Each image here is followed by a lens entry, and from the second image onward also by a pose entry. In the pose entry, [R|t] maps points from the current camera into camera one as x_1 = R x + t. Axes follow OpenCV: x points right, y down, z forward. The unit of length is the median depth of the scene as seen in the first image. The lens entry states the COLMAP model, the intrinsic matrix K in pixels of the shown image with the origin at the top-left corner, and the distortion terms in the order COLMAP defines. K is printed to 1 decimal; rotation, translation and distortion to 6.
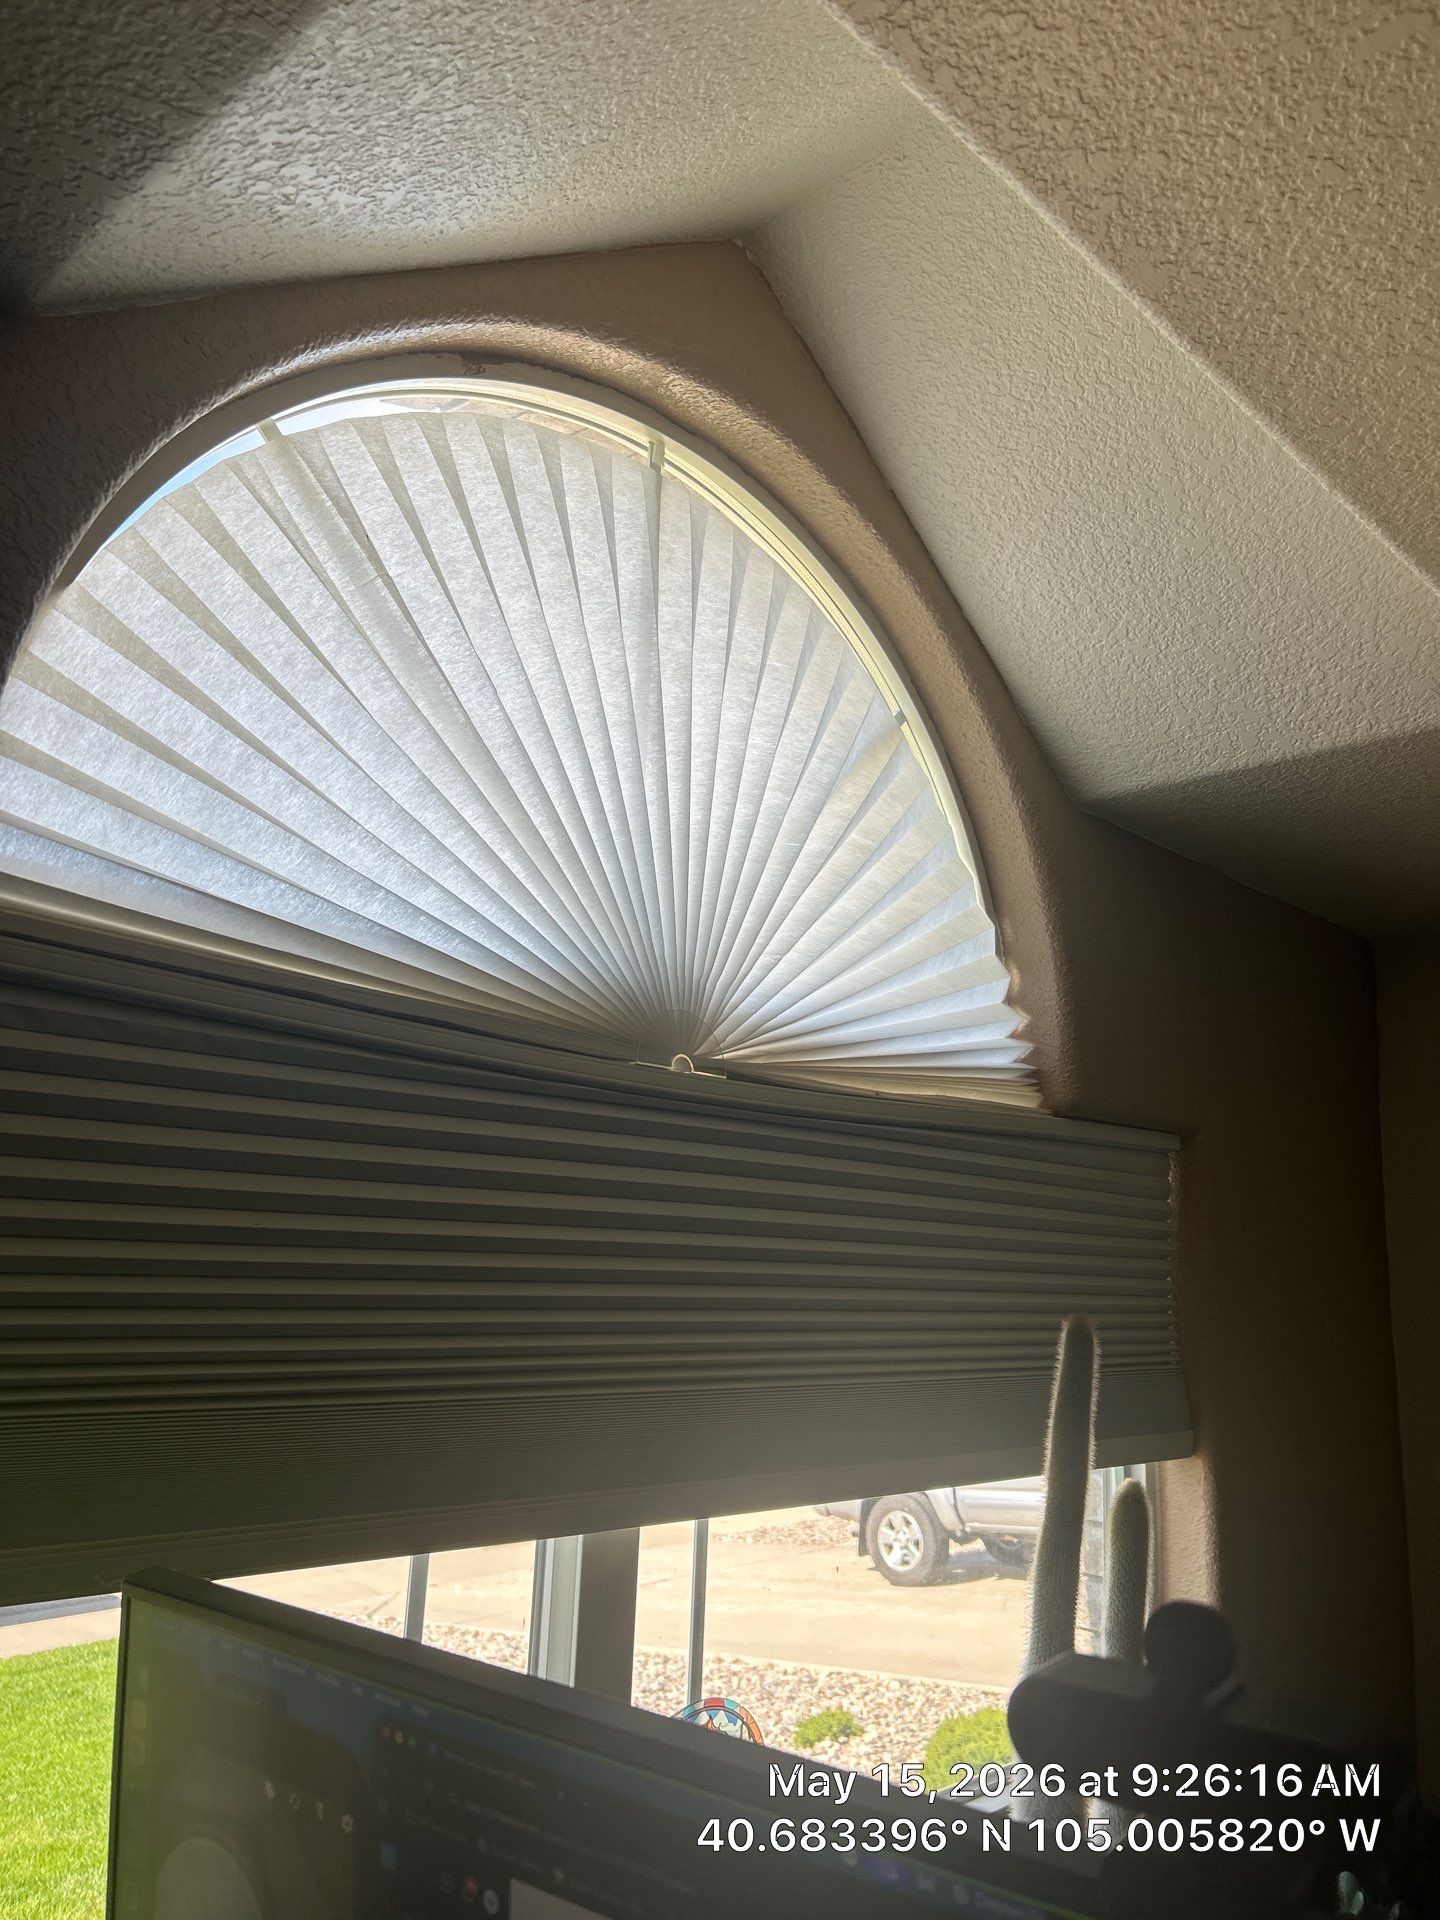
lens RADIAL K [[1471.5, 0, 732.3], [0, 1471.5, 958.9], [0, 0, 1]] dist [0.052843, -0.044234]
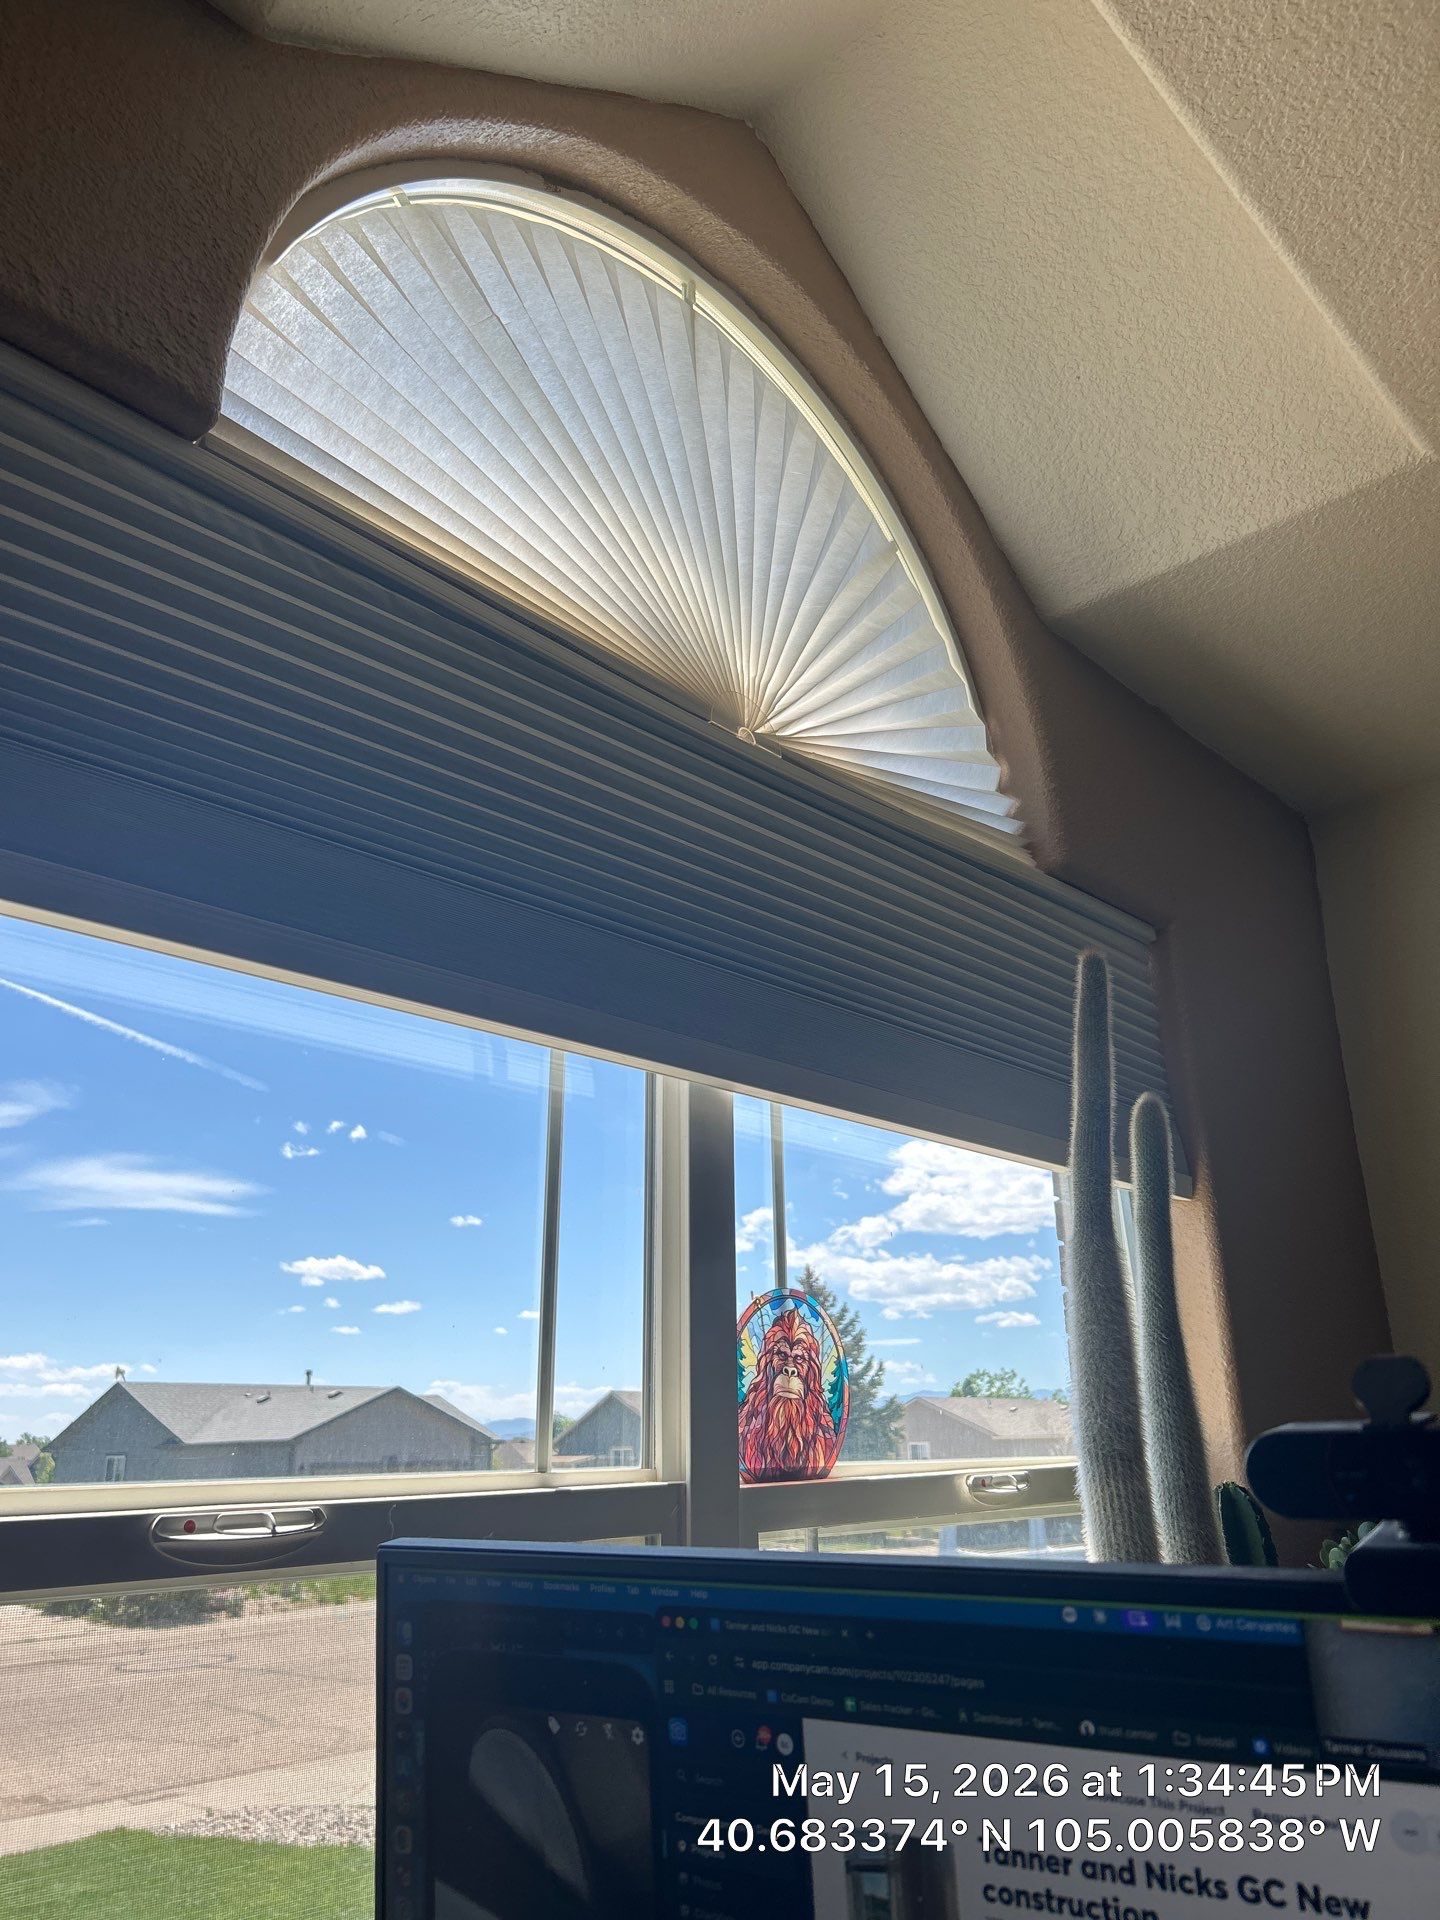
lens RADIAL K [[1476.2, 0, 729.8], [0, 1476.2, 959.3], [0, 0, 1]] dist [0.050758, -0.046777]
pose [[0.998133, -0.043902, 0.042472, -0.092999], [0.049125, 0.990167, -0.130982, 0.357902], [-0.036304, 0.132824, 0.990475, -0.138316]]
